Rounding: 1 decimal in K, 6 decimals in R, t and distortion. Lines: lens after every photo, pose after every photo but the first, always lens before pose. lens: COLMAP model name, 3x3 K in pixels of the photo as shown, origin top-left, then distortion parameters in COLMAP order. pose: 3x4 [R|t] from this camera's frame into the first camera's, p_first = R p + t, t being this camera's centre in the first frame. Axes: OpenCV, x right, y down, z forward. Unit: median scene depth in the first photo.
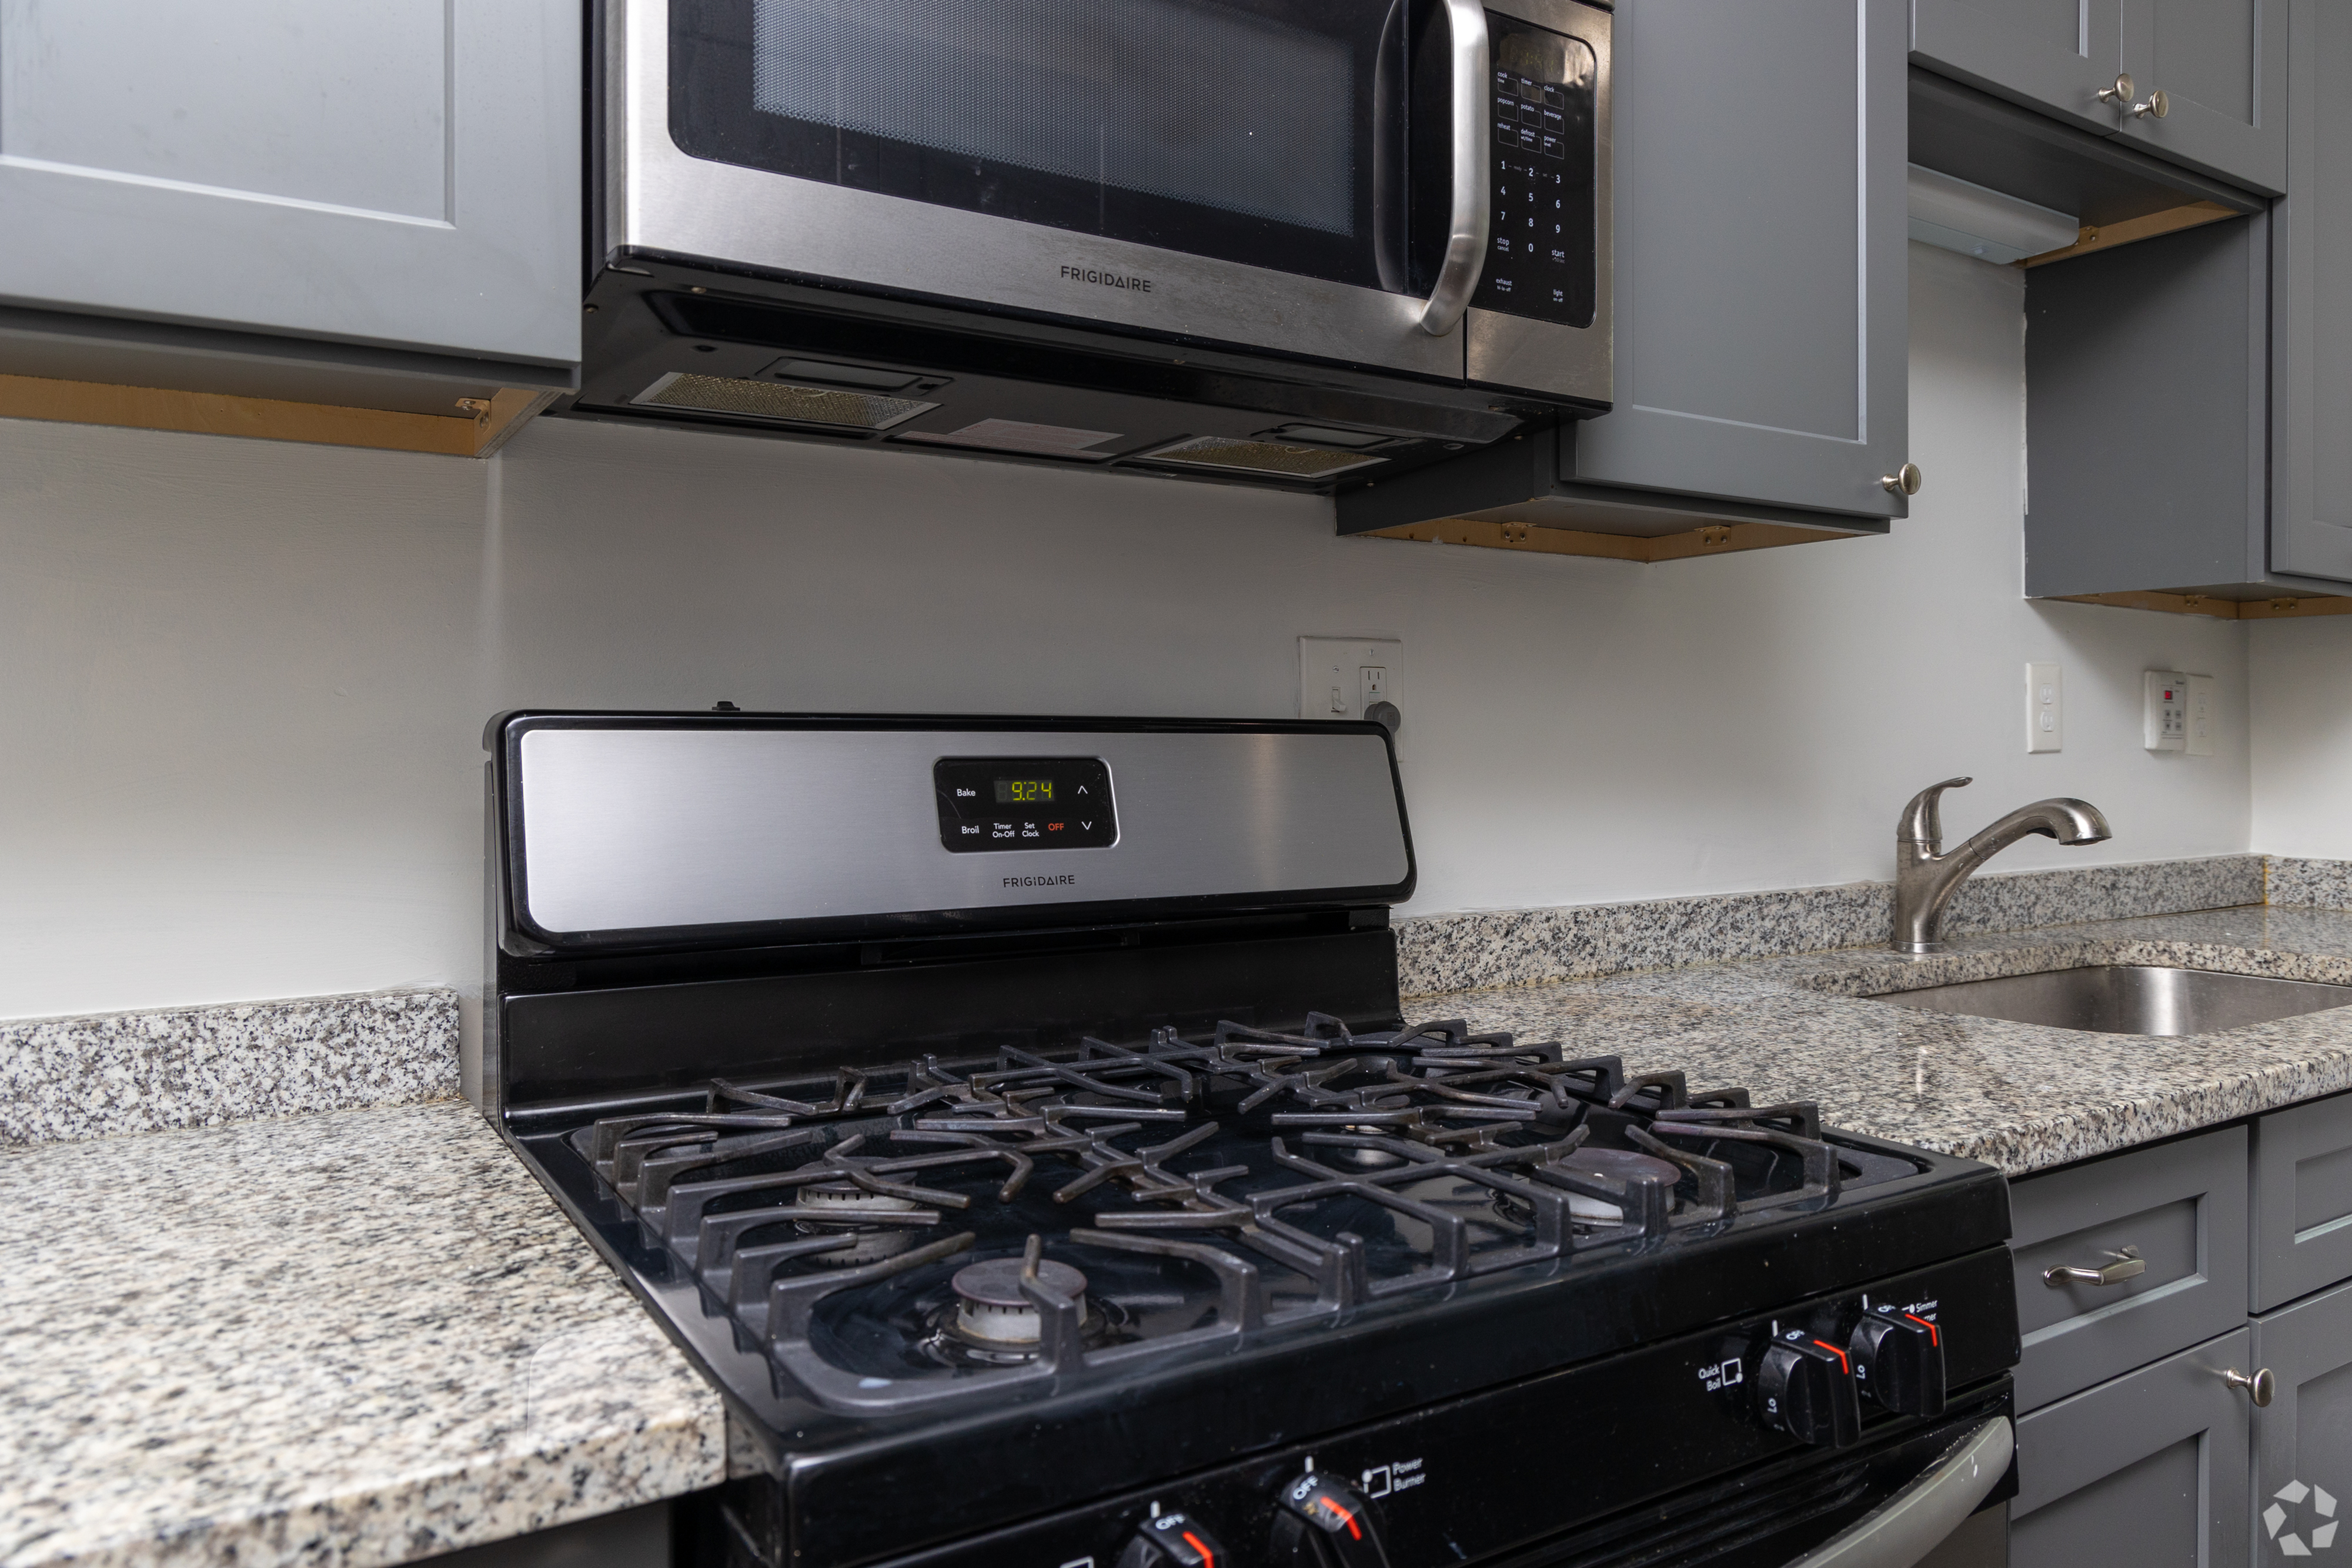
lens RADIAL K [[1619.1, 0, 1179.9], [0, 1619.1, 737.8], [0, 0, 1]] dist [0.026900, -0.026535]
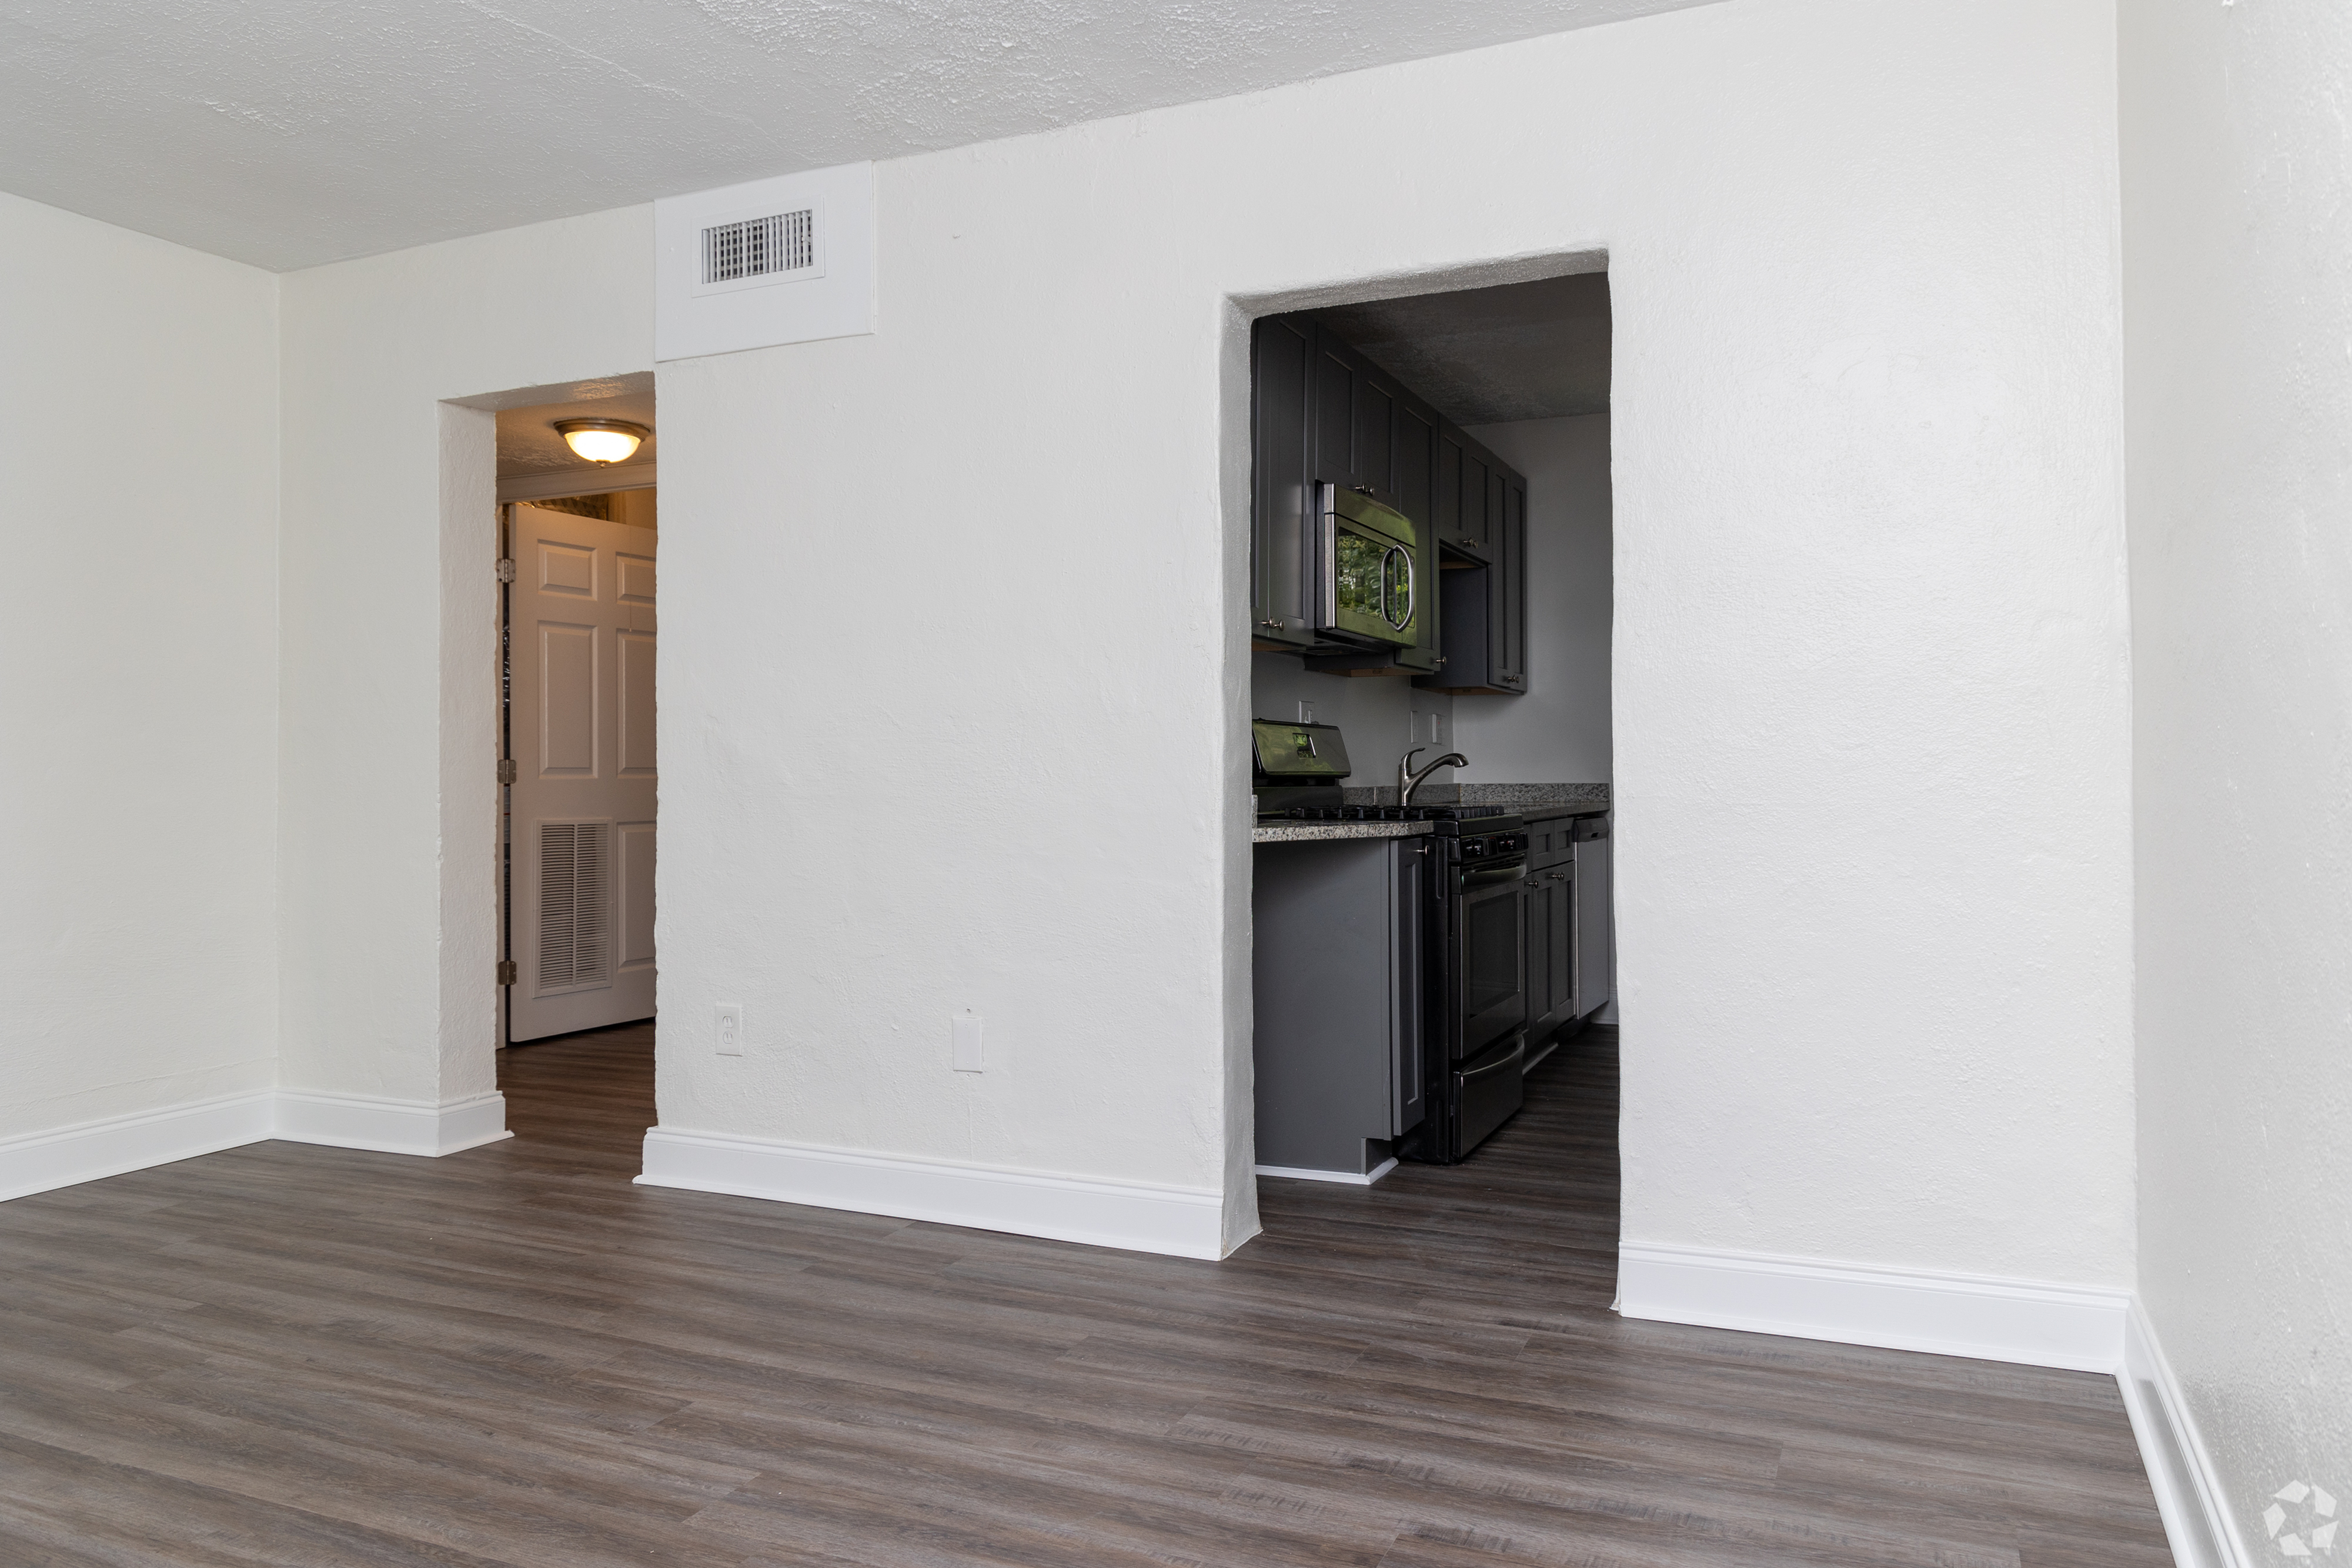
lens RADIAL K [[1623.8, 0, 1176.0], [0, 1623.8, 784.0], [0, 0, 1]] dist [0.021756, -0.002550]
pose [[0.838667, -0.012956, 0.544490, -1.871382], [0.009158, 0.999911, 0.009687, 0.067736], [-0.544567, -0.003138, 0.838711, -1.572348]]
